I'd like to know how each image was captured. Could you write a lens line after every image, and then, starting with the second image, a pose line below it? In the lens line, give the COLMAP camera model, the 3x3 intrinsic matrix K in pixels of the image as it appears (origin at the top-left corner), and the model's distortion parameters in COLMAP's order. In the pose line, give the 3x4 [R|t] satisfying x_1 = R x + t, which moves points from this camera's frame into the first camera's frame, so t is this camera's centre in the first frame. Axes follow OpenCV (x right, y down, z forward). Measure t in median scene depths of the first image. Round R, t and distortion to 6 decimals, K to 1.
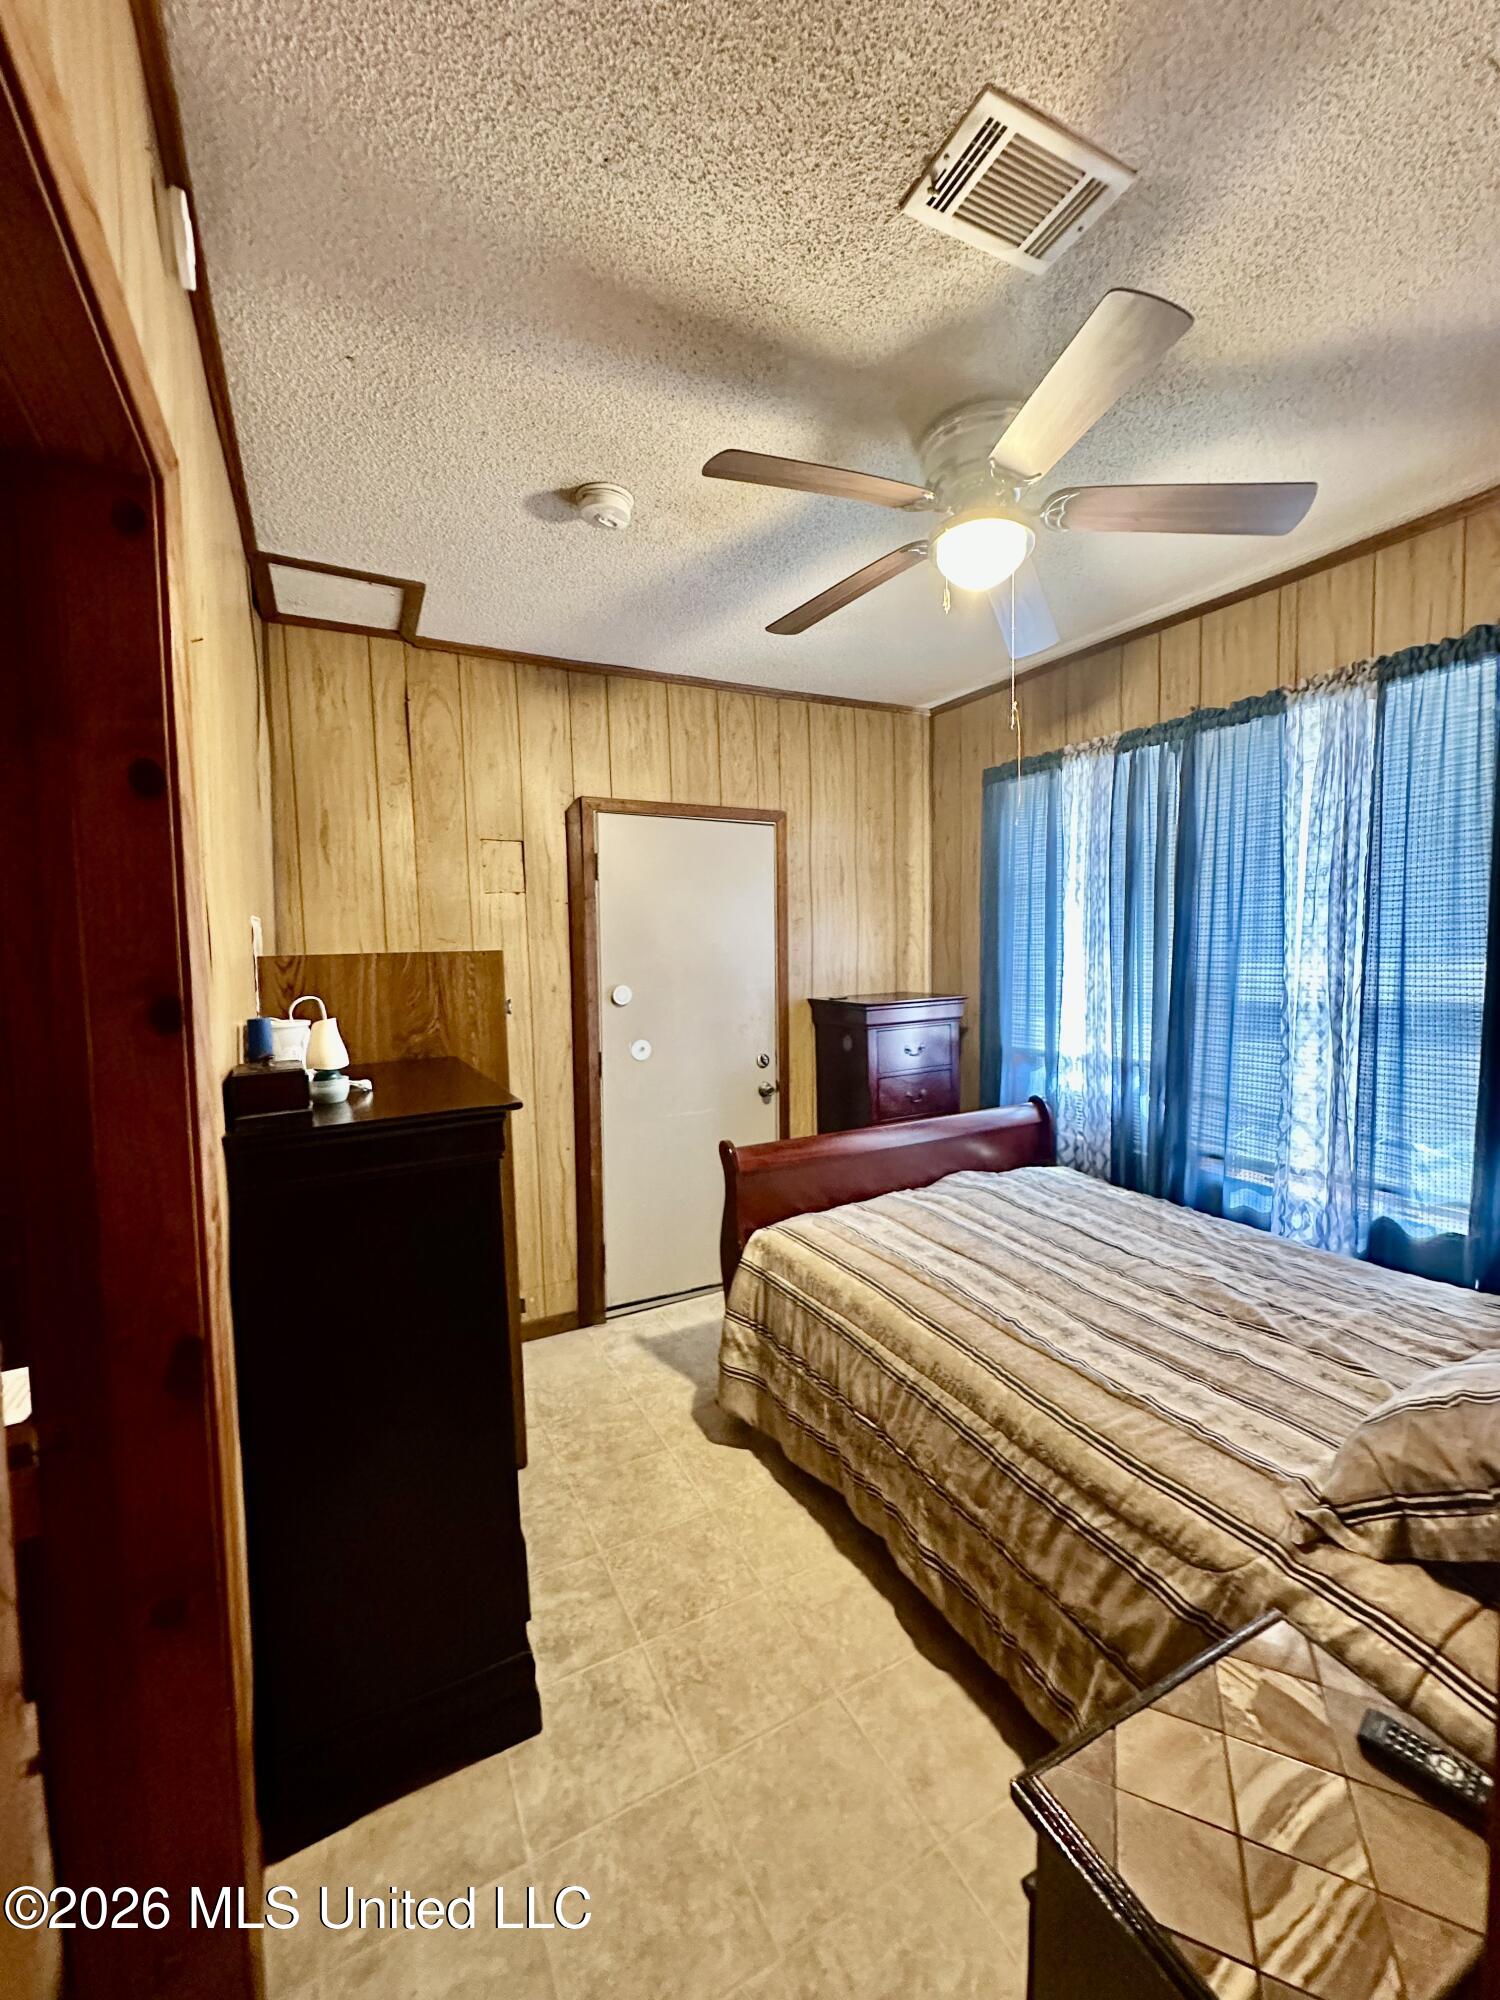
lens RADIAL K [[798.7, 0, 750.0], [0, 798.7, 1000.0], [0, 0, 1]] dist [0.001010, -0.000483]
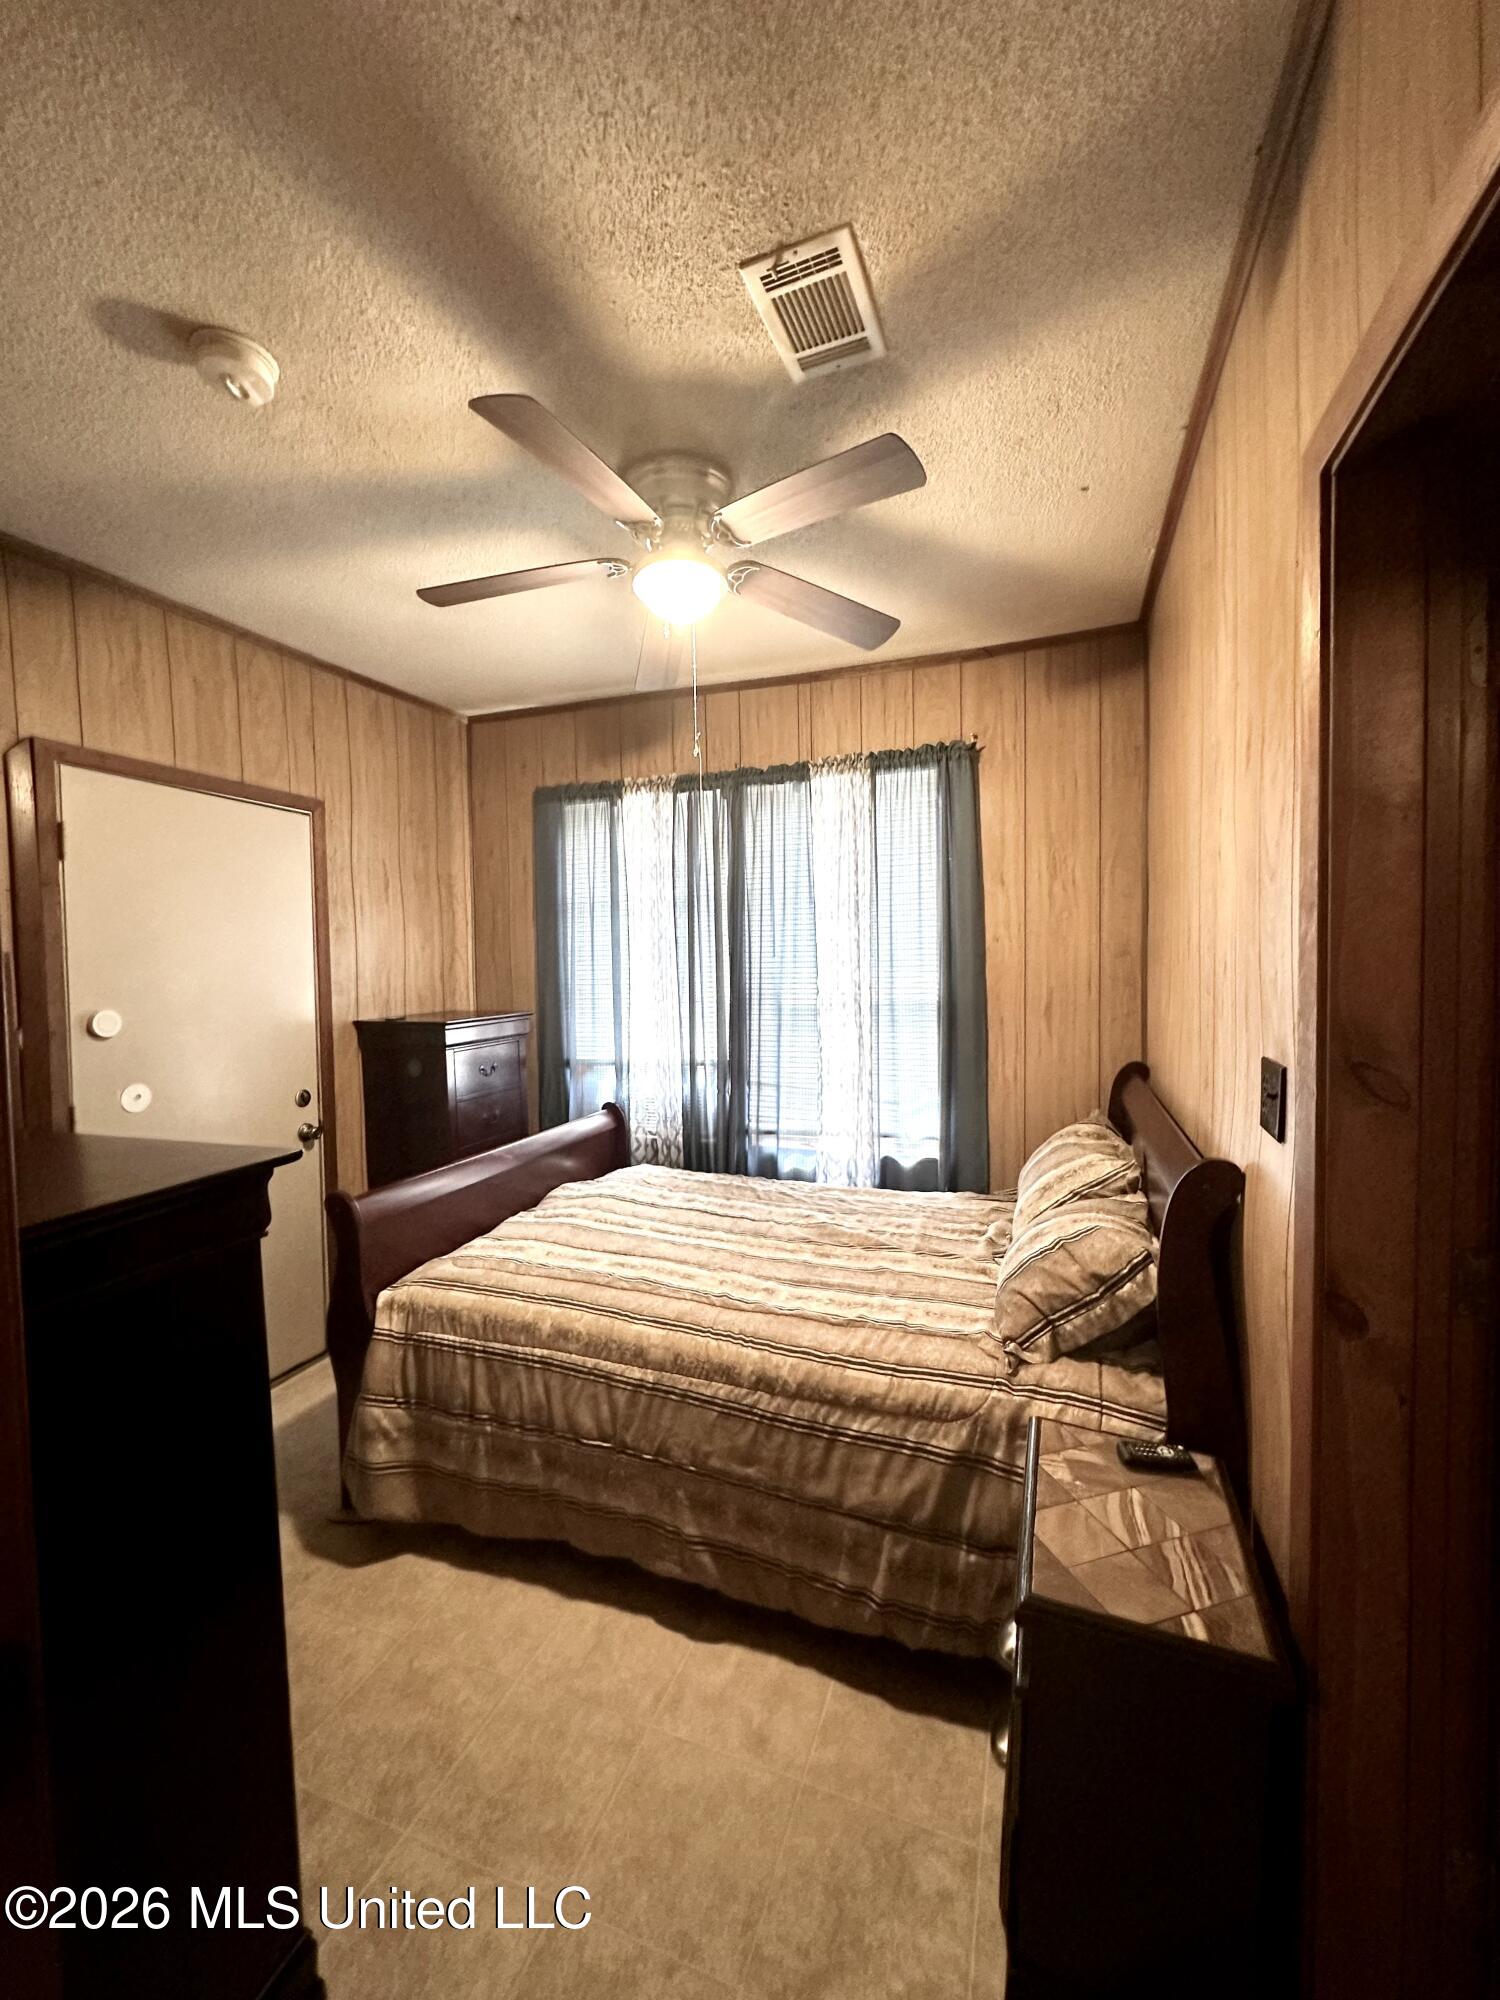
lens RADIAL K [[799.3, 0, 750.0], [0, 799.3, 1000.0], [0, 0, 1]] dist [-0.005242, 0.000798]
pose [[0.741536, -0.021980, 0.670553, -0.311886], [0.045311, 0.998822, -0.017368, 0.016659], [-0.669382, 0.043262, 0.741658, 0.128170]]
